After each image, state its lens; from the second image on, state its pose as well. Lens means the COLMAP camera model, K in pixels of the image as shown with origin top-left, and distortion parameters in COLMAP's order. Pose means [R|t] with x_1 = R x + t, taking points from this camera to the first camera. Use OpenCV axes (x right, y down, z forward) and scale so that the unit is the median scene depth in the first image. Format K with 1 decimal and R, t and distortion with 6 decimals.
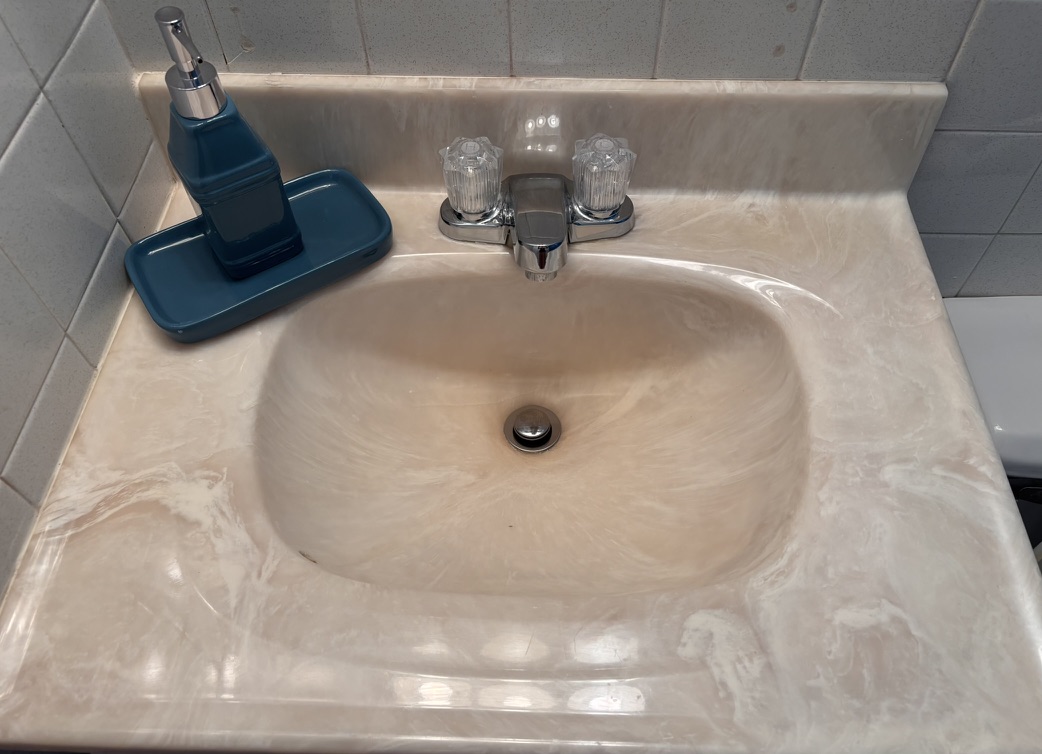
lens RADIAL K [[804.6, 0, 521.0], [0, 804.6, 377.0], [0, 0, 1]] dist [-0.093900, -0.001134]
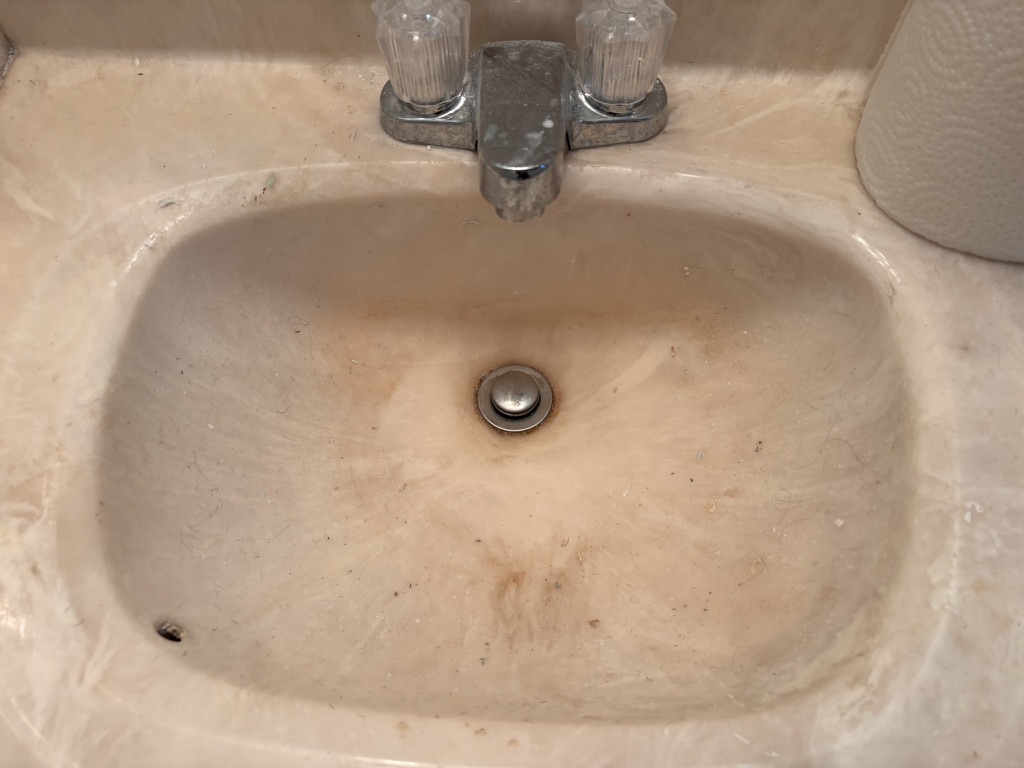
lens RADIAL K [[800.2, 0, 512.0], [0, 800.2, 384.0], [0, 0, 1]] dist [-0.040170, 0.000865]
pose [[0.999313, 0.025569, -0.026817, 0.036327], [-0.020375, 0.983703, 0.178645, -0.095078], [0.030948, -0.177976, 0.983548, 0.309503]]
